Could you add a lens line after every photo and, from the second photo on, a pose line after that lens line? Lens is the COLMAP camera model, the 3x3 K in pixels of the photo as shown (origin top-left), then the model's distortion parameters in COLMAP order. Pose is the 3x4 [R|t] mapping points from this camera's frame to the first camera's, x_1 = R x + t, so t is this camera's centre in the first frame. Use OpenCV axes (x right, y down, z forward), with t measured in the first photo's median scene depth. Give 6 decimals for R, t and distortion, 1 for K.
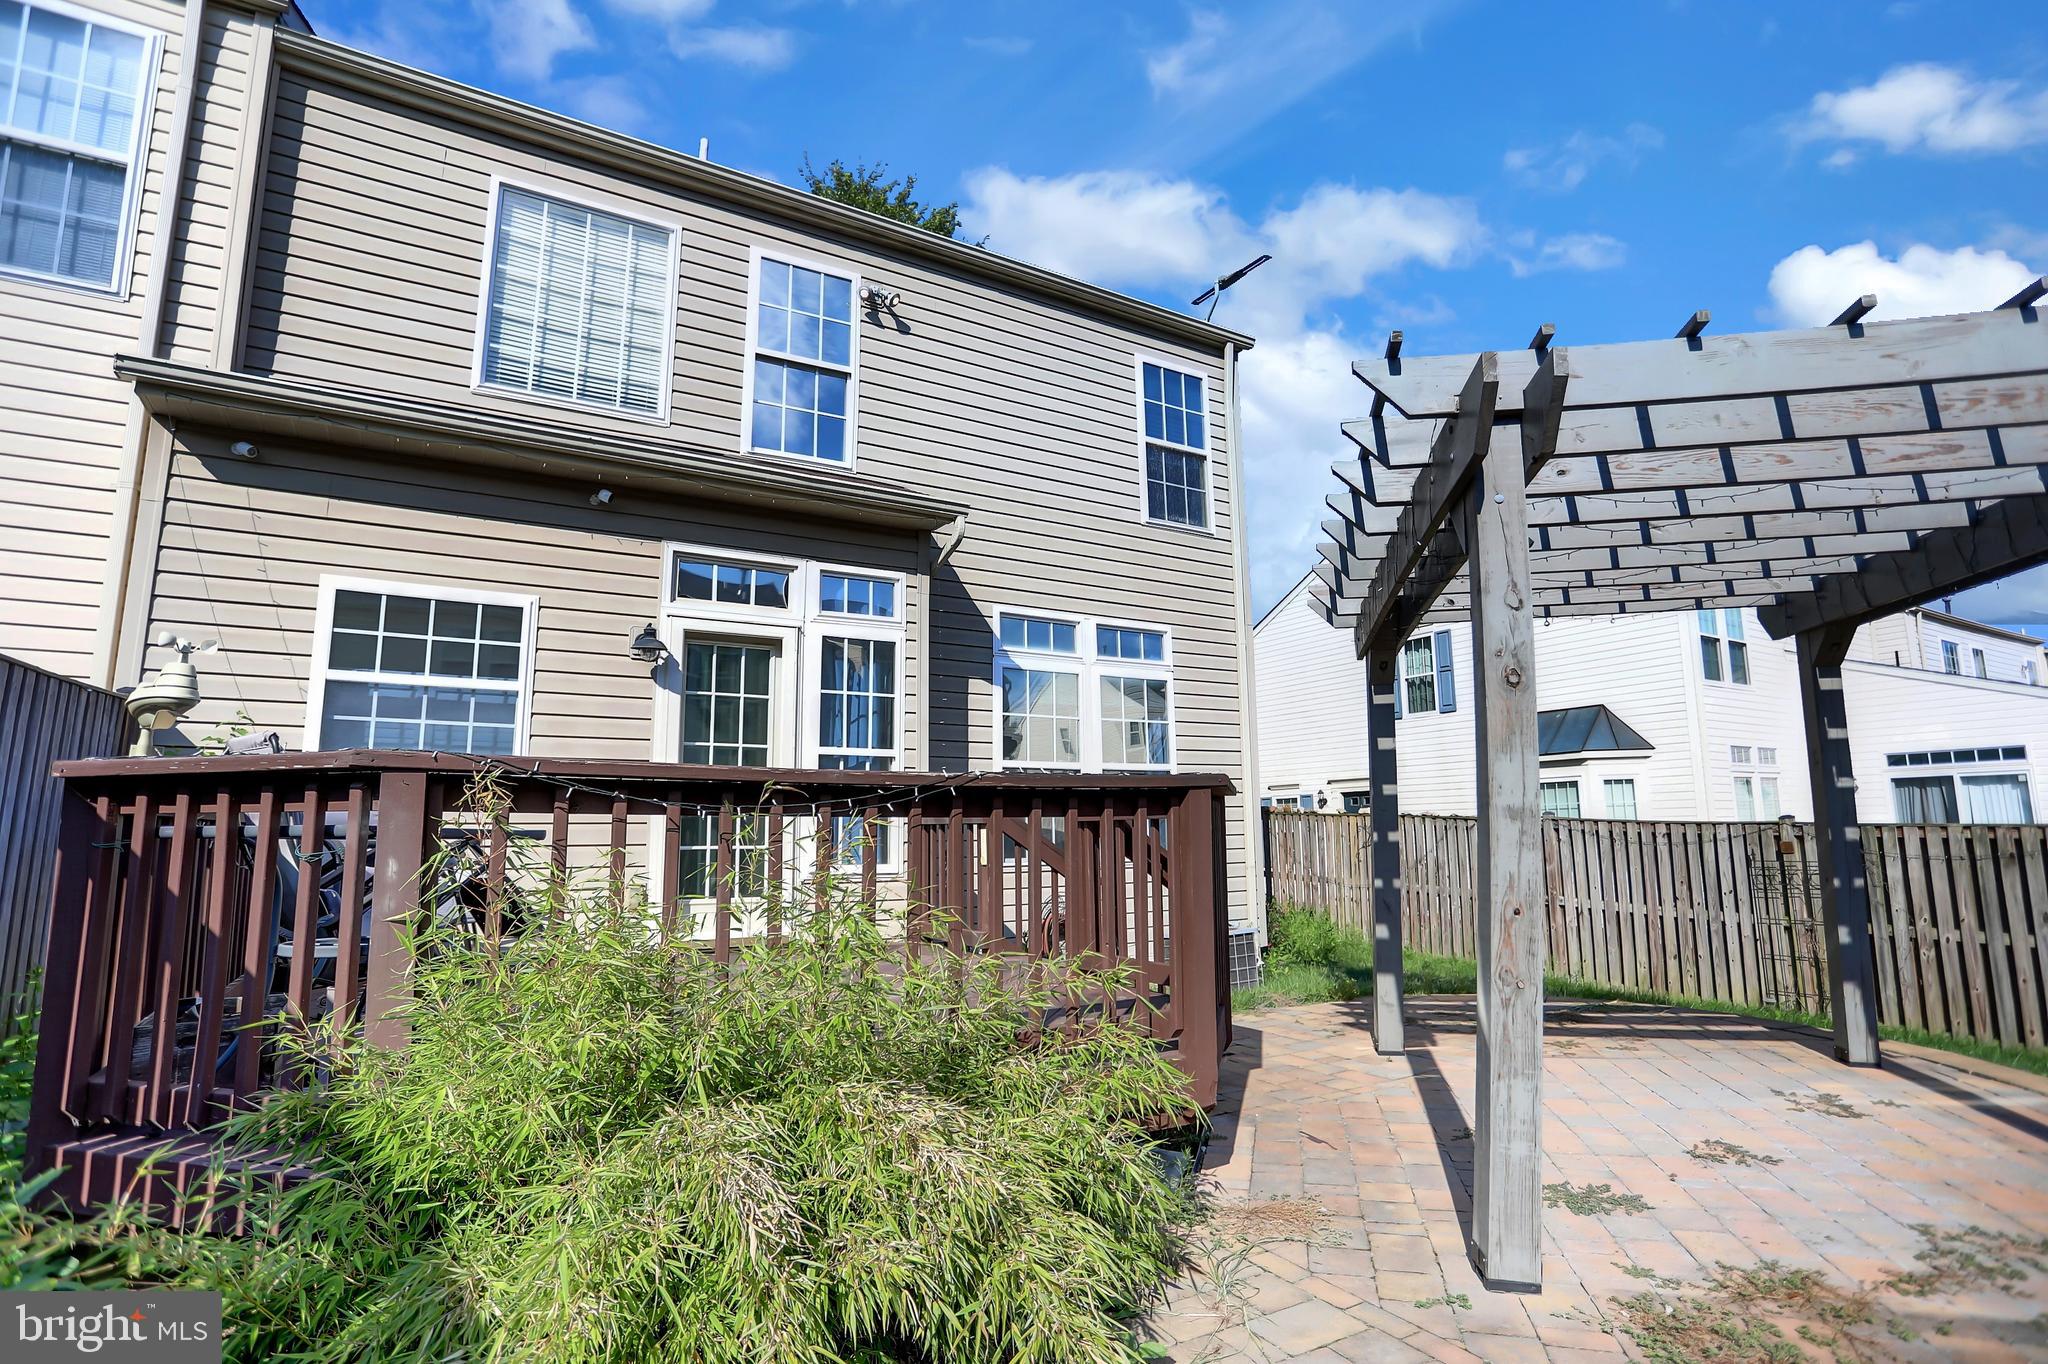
lens RADIAL K [[1000.8, 0, 1032.7], [0, 1000.8, 675.1], [0, 0, 1]] dist [-0.063139, 0.026388]
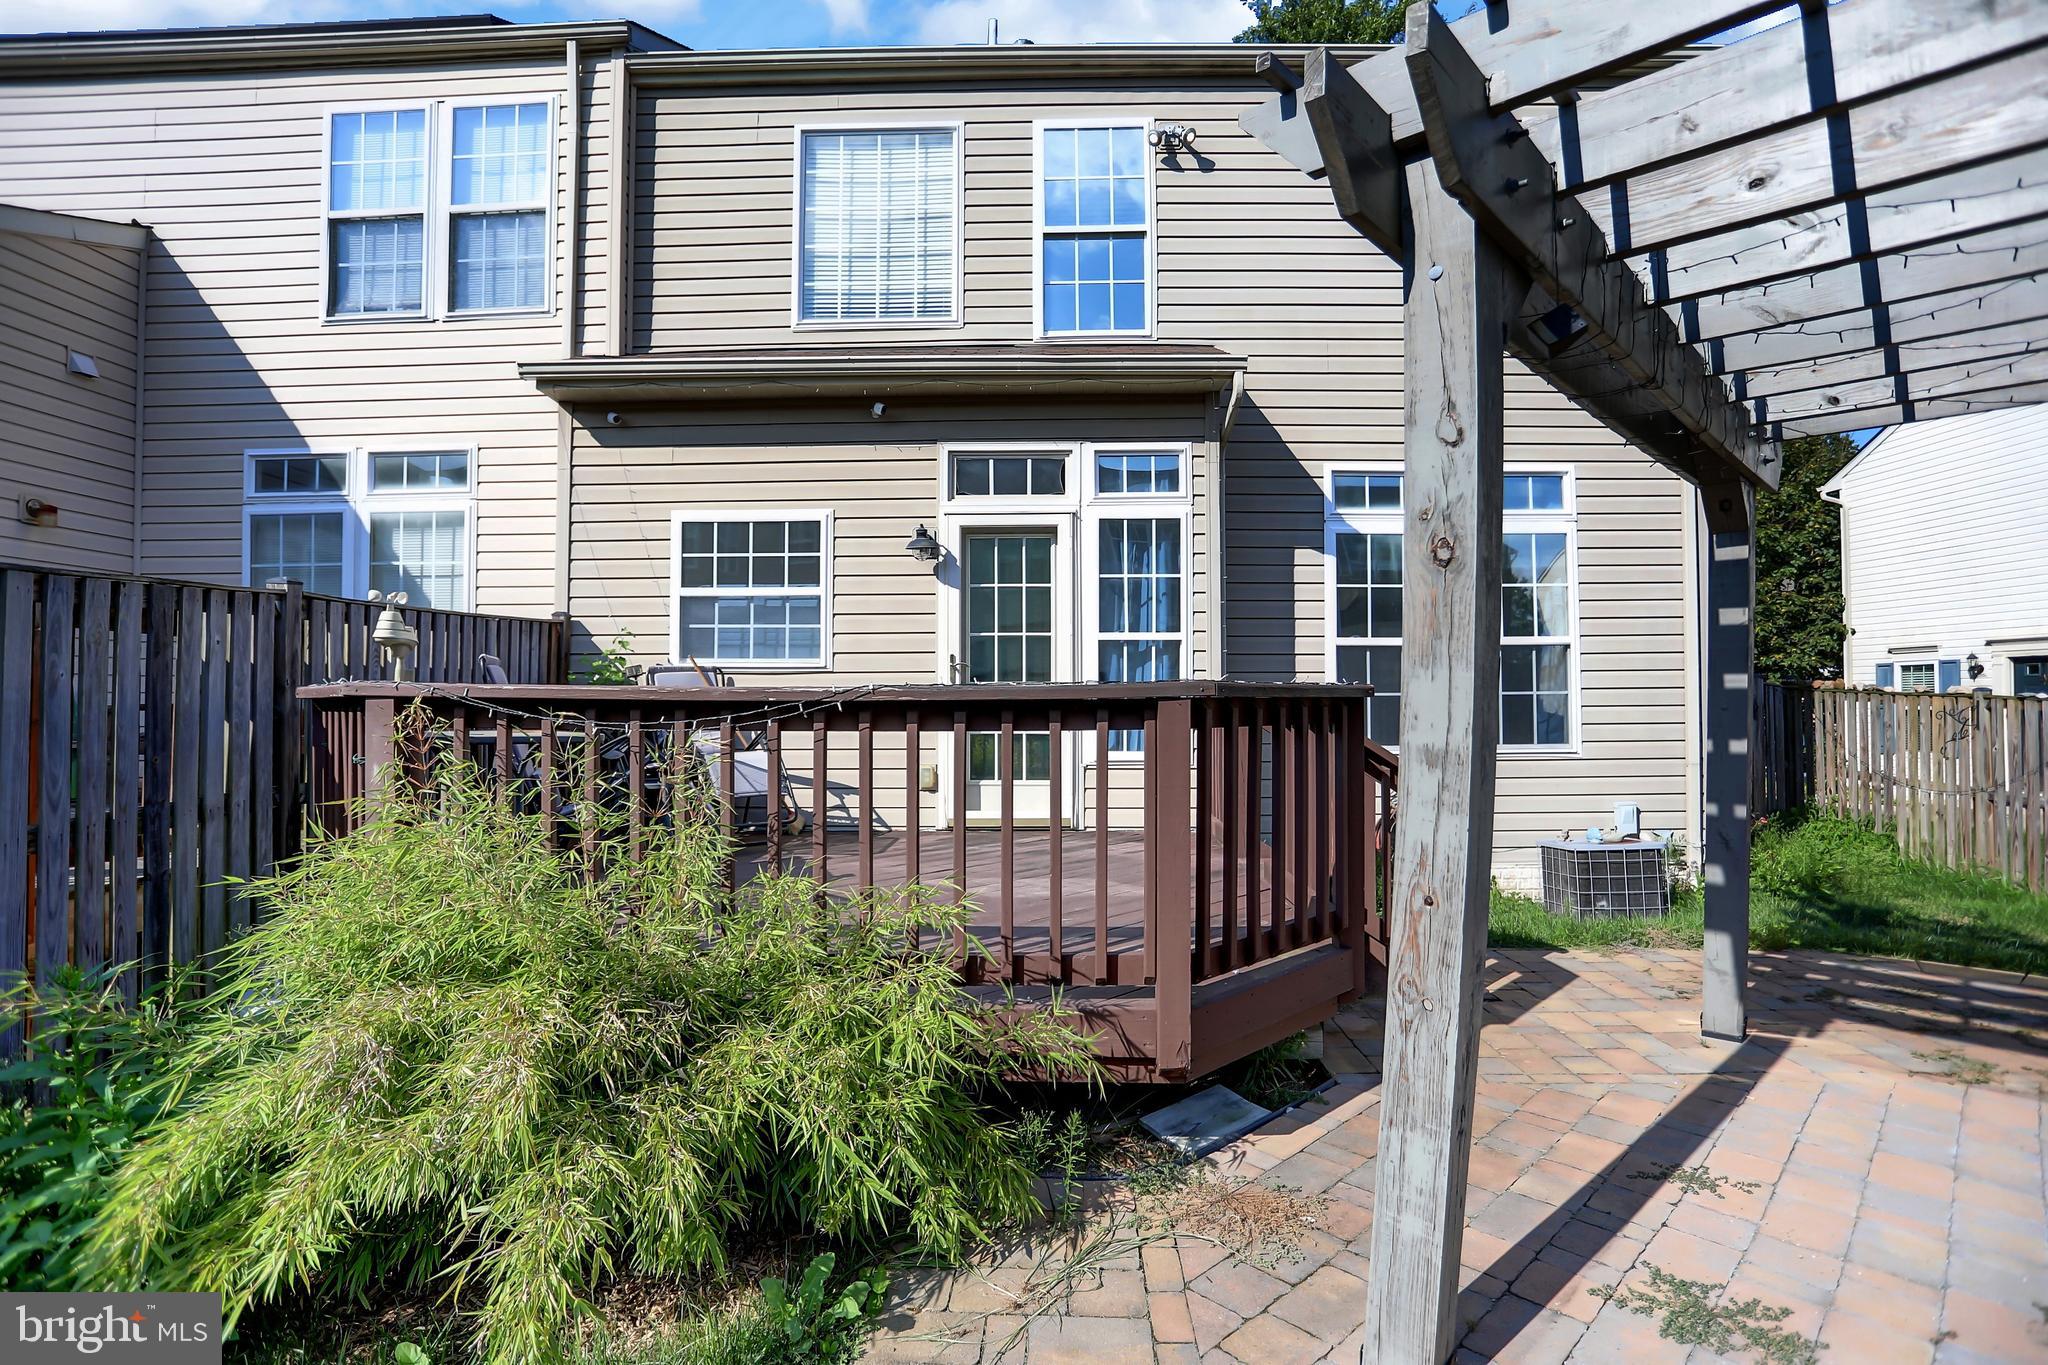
lens RADIAL K [[1000.8, 0, 1024.8], [0, 1000.8, 674.9], [0, 0, 1]] dist [-0.063139, 0.026388]
pose [[0.844707, -0.002450, -0.535224, 0.240567], [0.074915, 0.990687, 0.113697, -0.004914], [0.529961, -0.136137, 0.837023, 0.116793]]
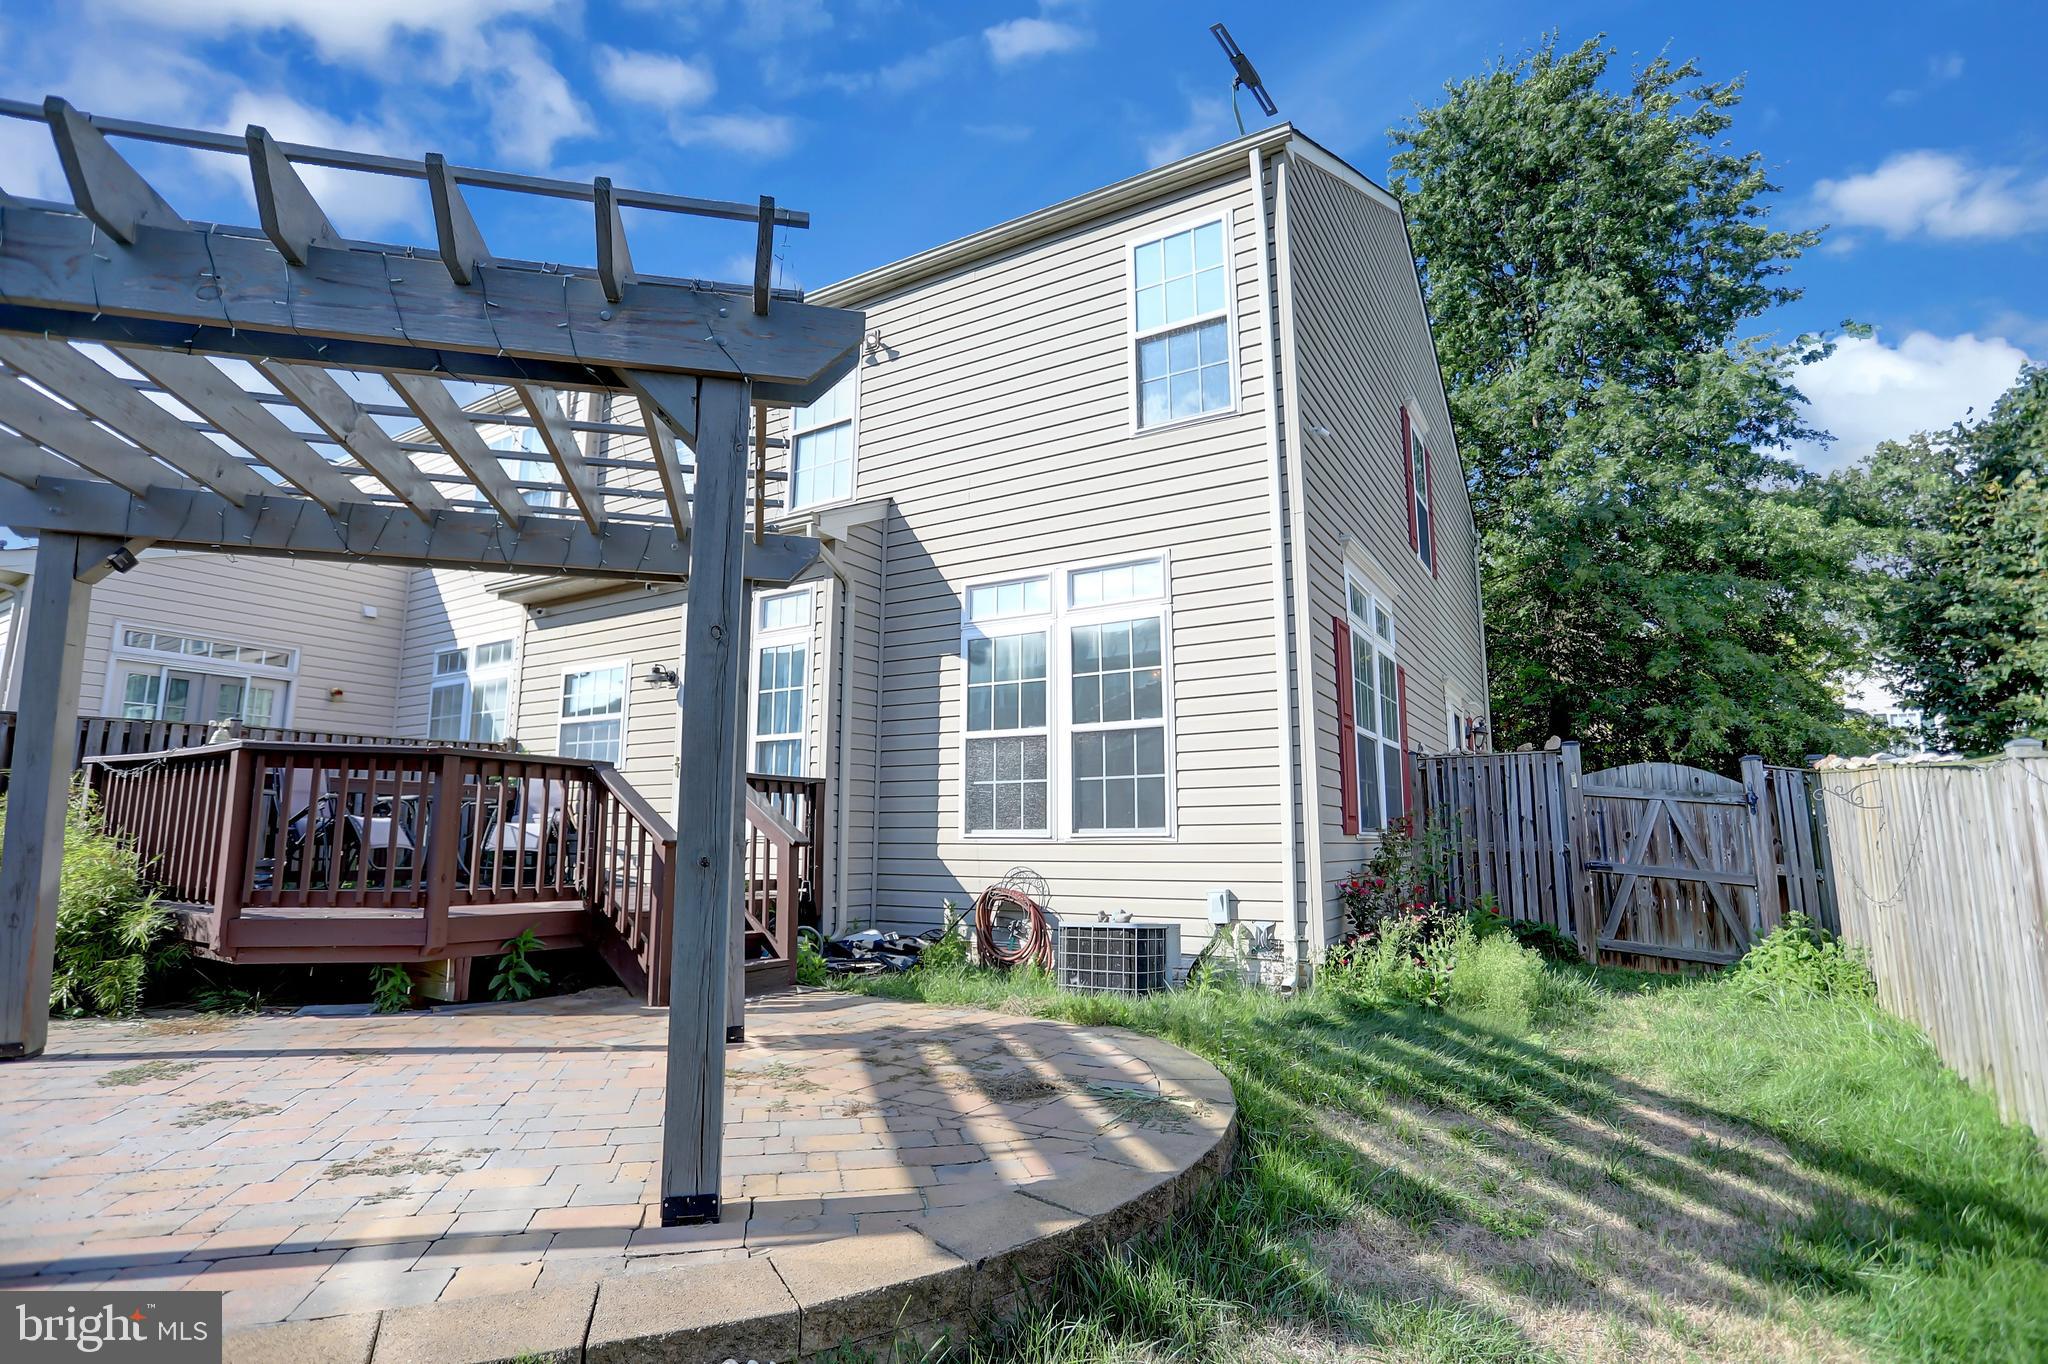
lens RADIAL K [[1000.8, 0, 1041.6], [0, 1000.8, 684.3], [0, 0, 1]] dist [-0.063139, 0.026388]
pose [[0.472316, -0.120250, -0.873188, 1.019517], [0.129838, 0.989335, -0.066014, 0.130073], [0.871814, -0.082194, 0.482892, 0.665113]]
